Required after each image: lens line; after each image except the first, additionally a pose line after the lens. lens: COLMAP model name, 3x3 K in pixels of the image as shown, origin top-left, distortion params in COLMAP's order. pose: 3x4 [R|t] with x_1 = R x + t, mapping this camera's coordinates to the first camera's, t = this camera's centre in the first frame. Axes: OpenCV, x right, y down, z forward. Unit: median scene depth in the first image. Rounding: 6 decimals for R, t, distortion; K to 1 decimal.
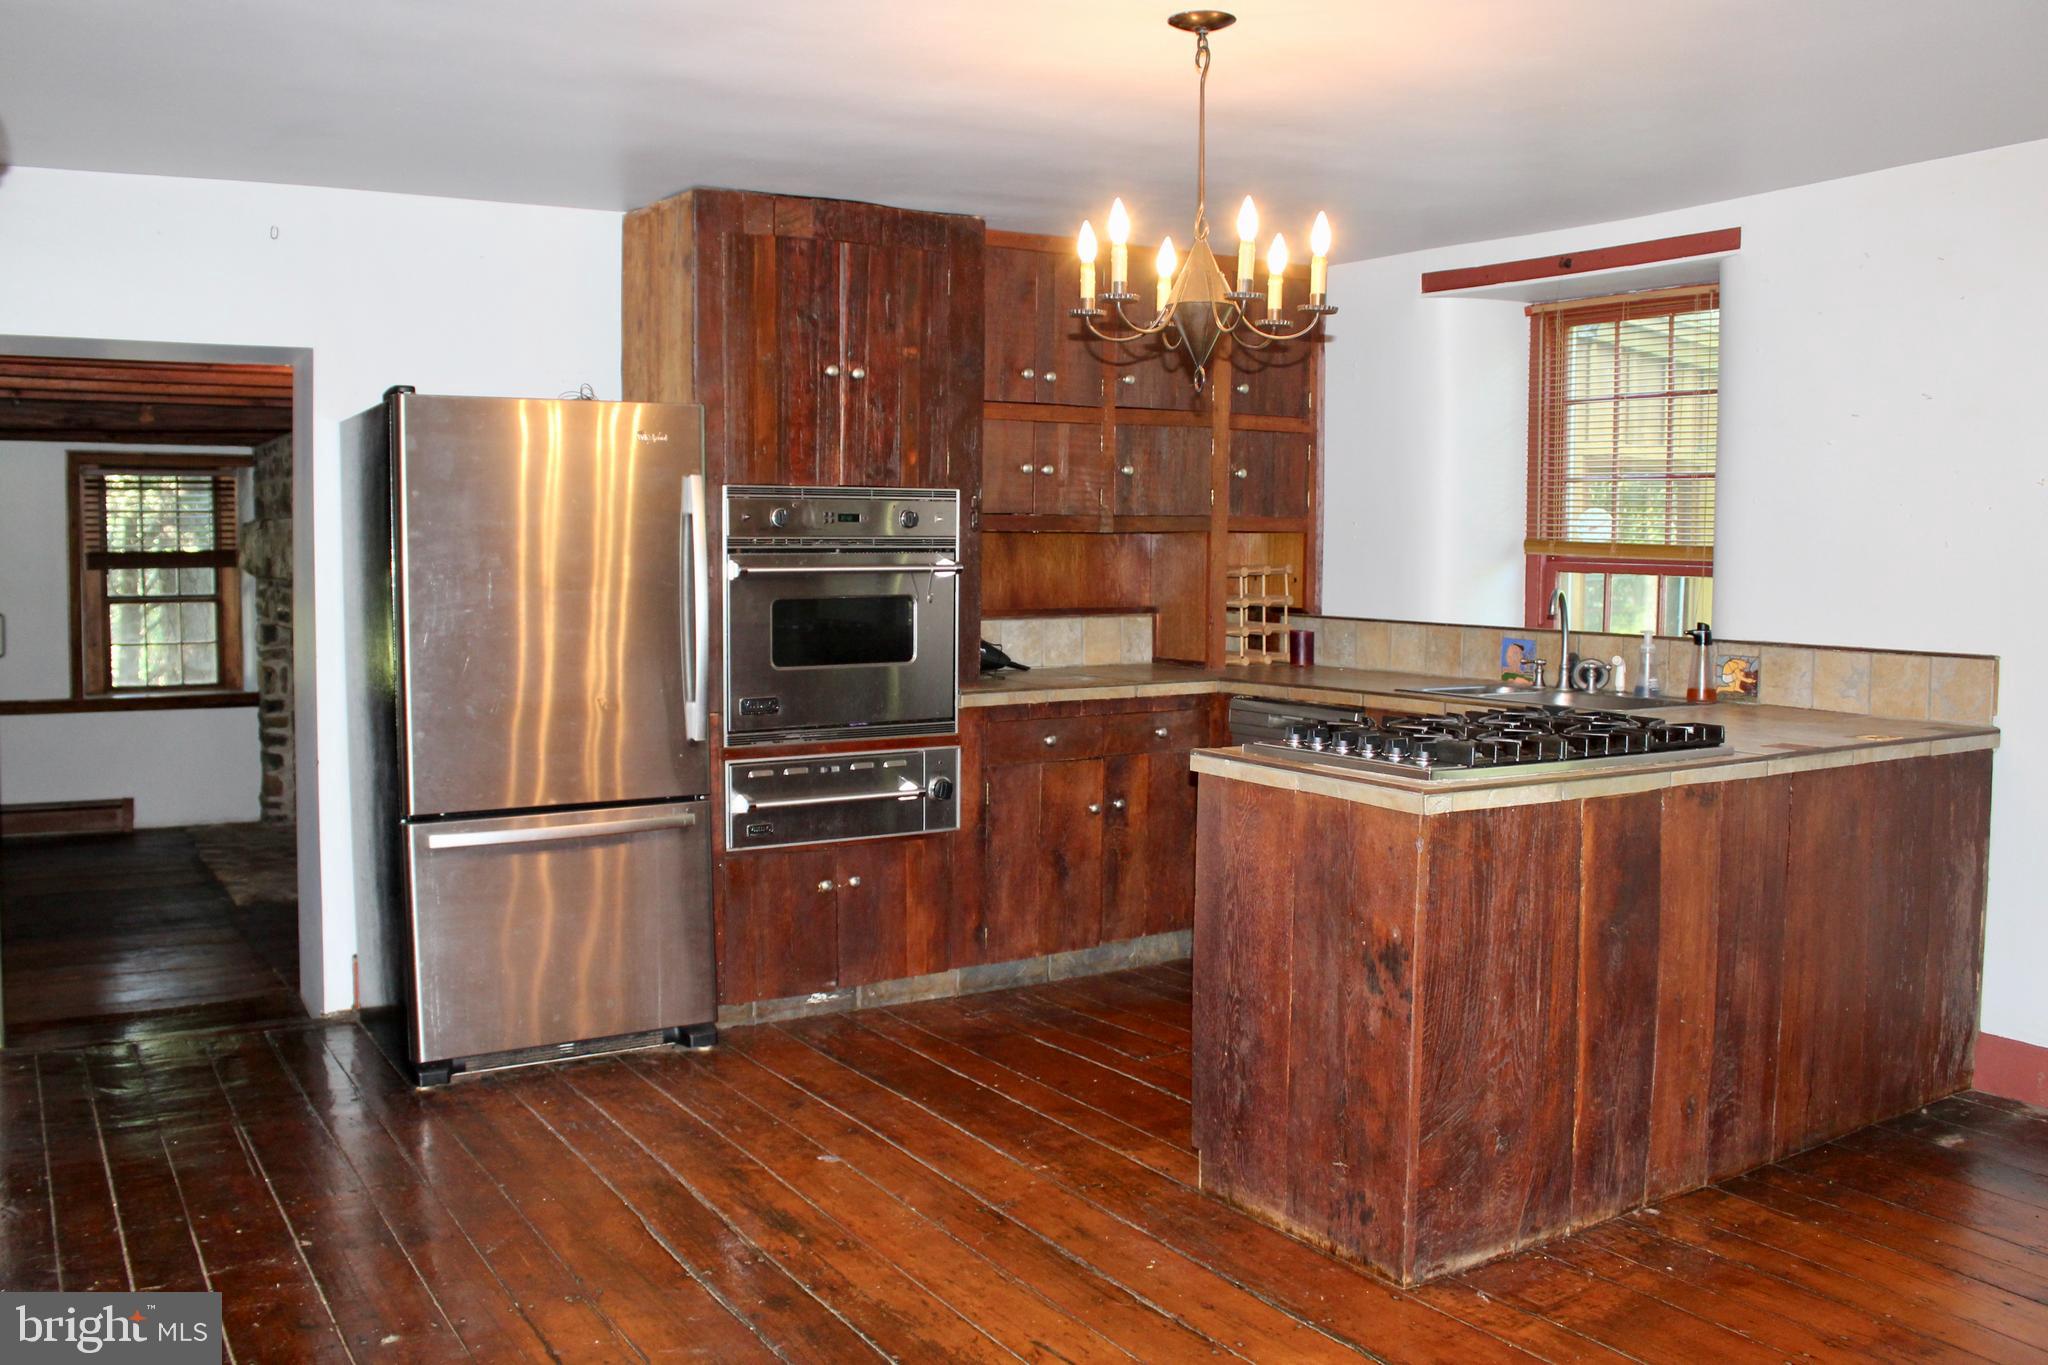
lens RADIAL K [[1708.1, 0, 1009.1], [0, 1708.1, 683.1], [0, 0, 1]] dist [-0.173399, 0.149628]
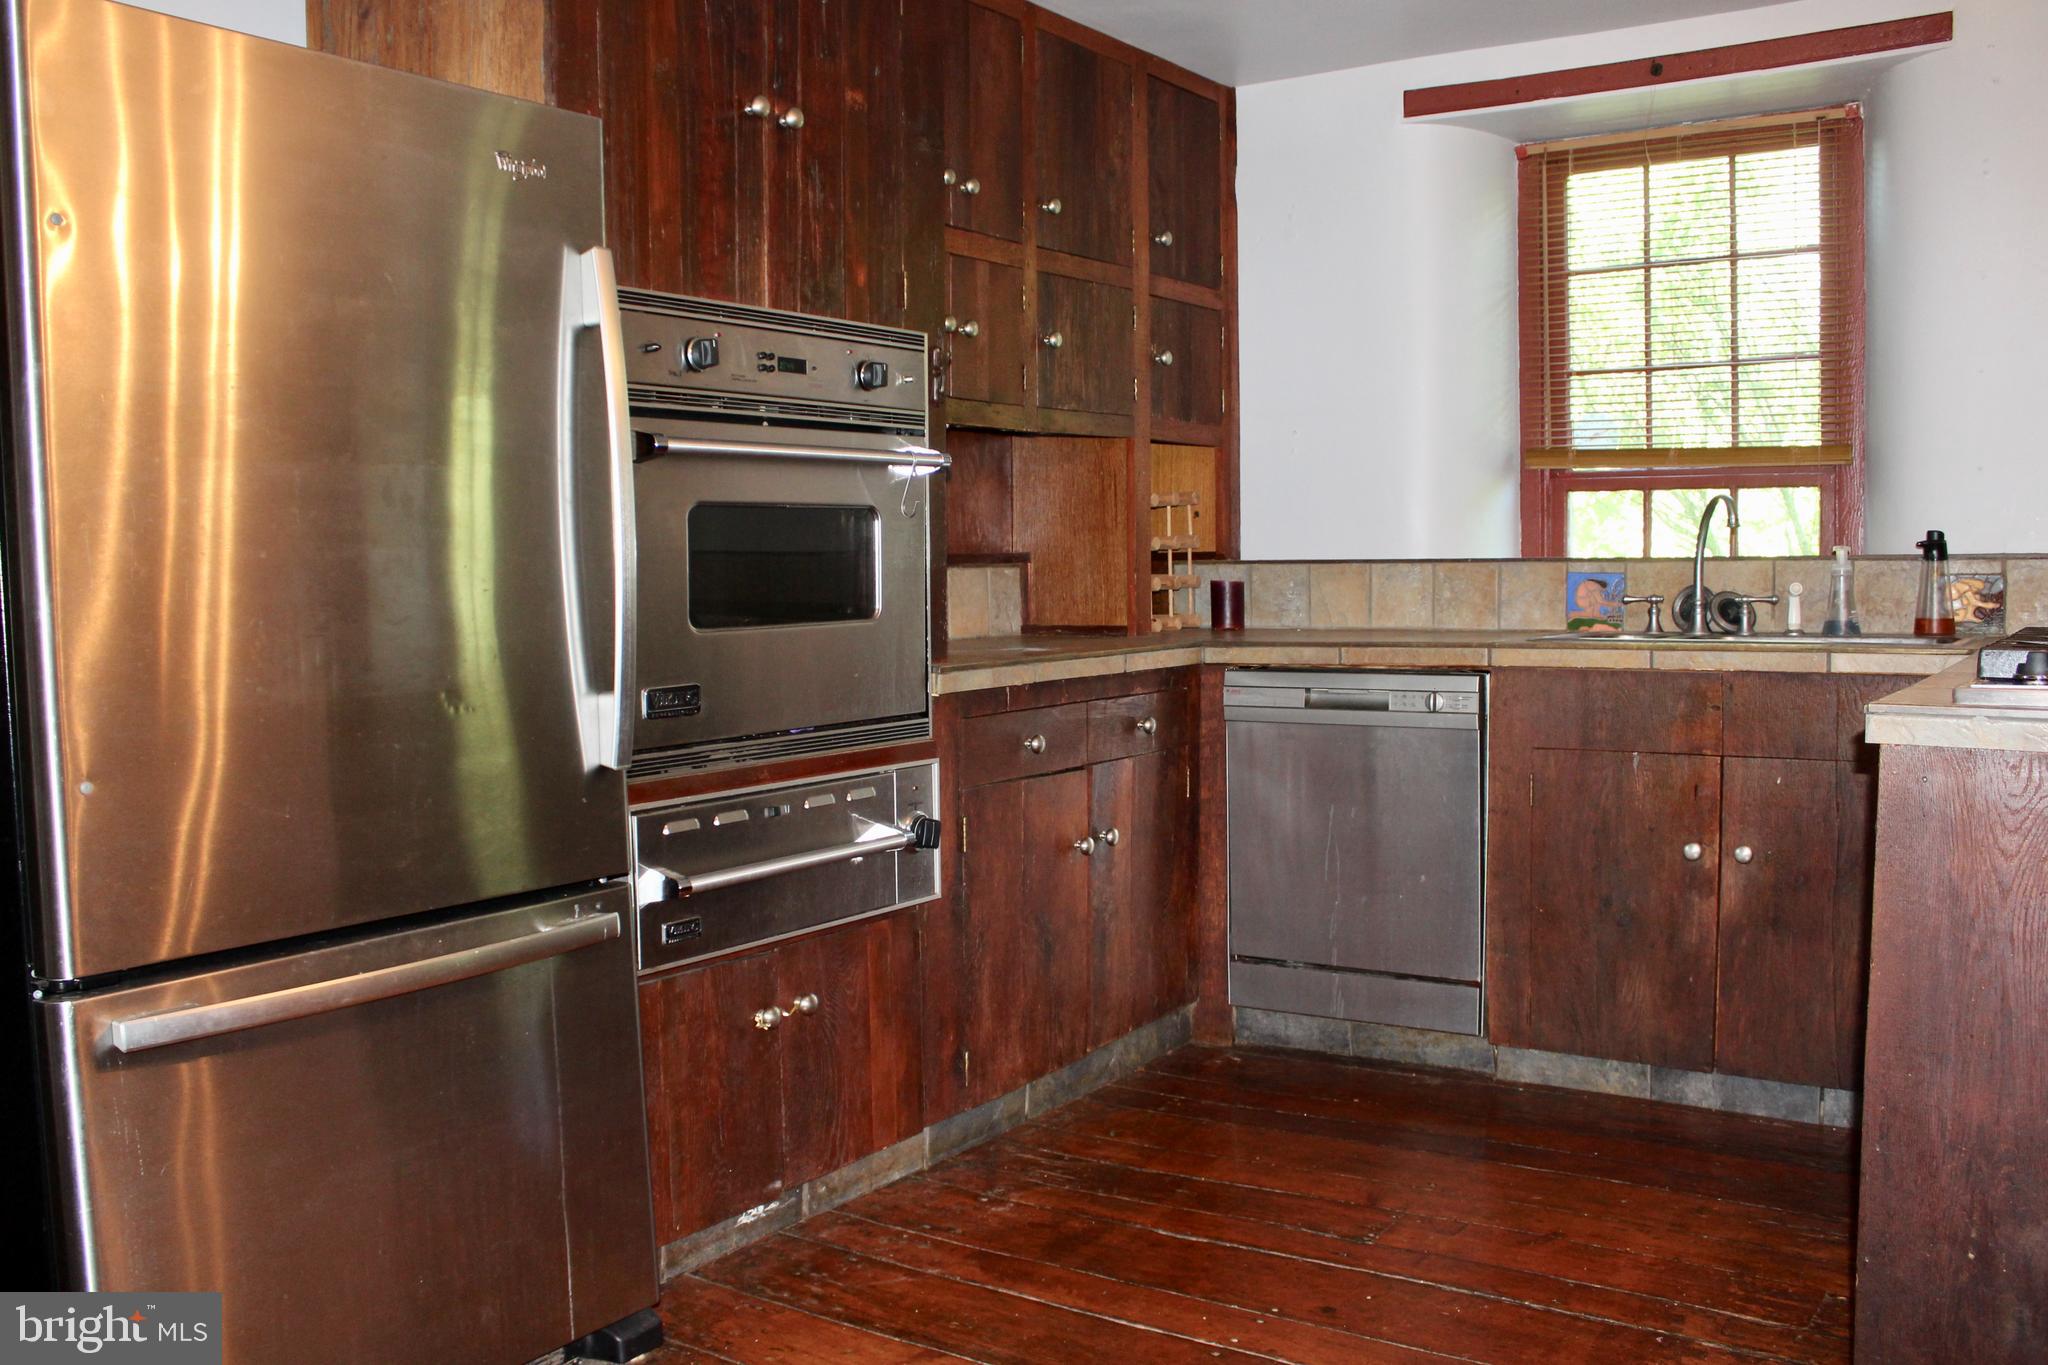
lens RADIAL K [[1770.1, 0, 1035.9], [0, 1770.1, 672.5], [0, 0, 1]] dist [-0.165947, 0.147659]
pose [[0.923657, -0.041750, 0.380939, -0.235713], [0.049276, 0.998735, -0.010021, 0.014439], [-0.380038, 0.028027, 0.924546, 0.411732]]
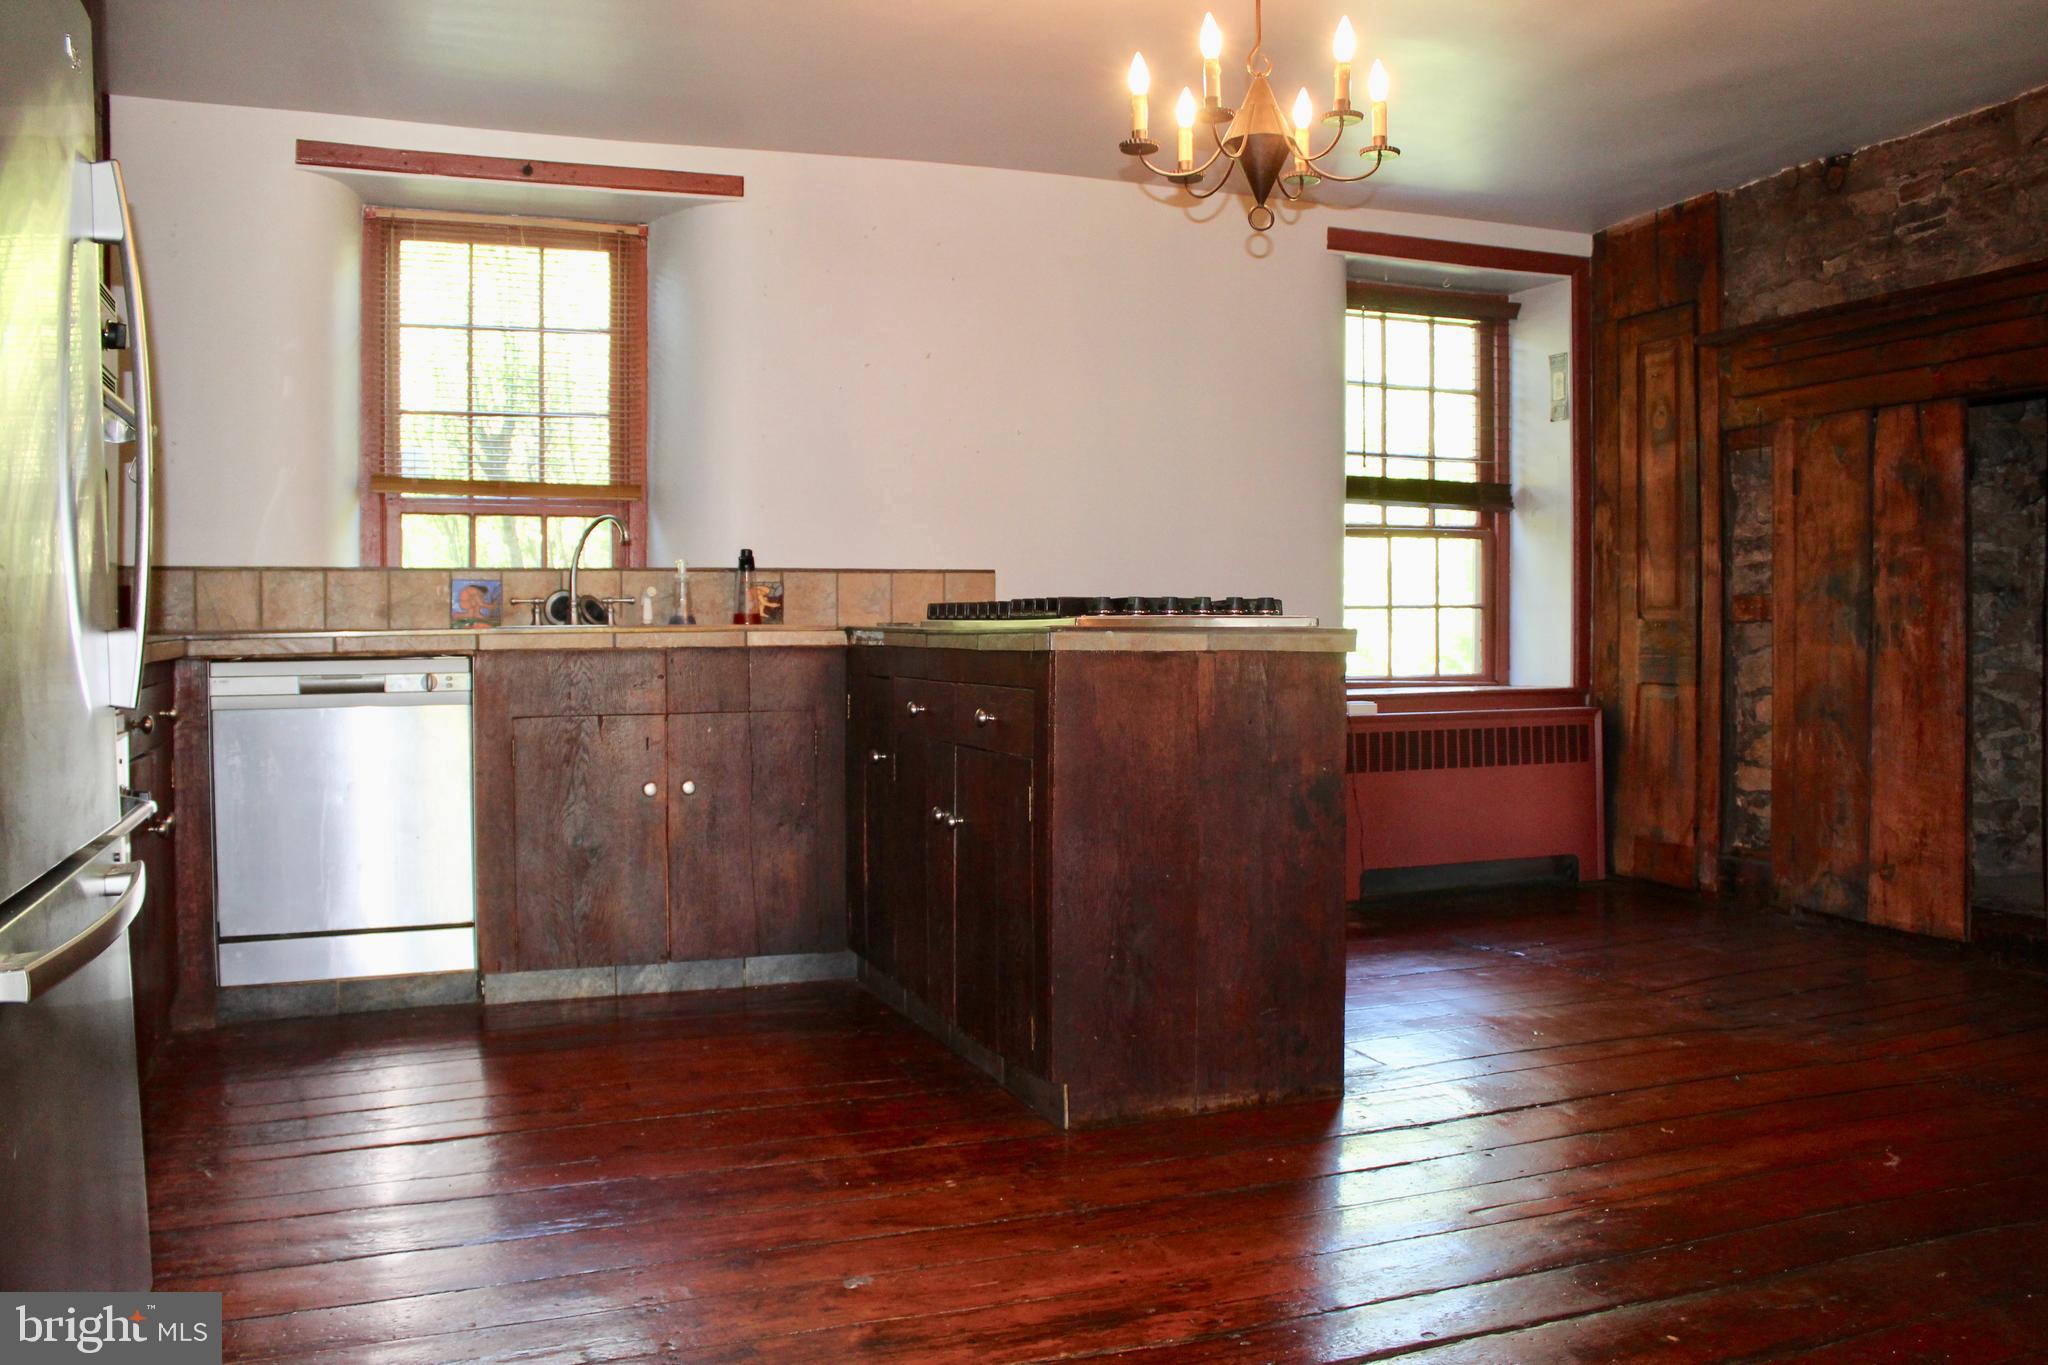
lens RADIAL K [[1686.8, 0, 1024.0], [0, 1686.8, 682.5], [0, 0, 1]] dist [-0.170261, 0.145662]
pose [[0.201427, -0.041238, 0.978635, -0.521044], [0.082118, 0.996307, 0.025080, 0.031064], [-0.976055, 0.075312, 0.204070, 0.583794]]
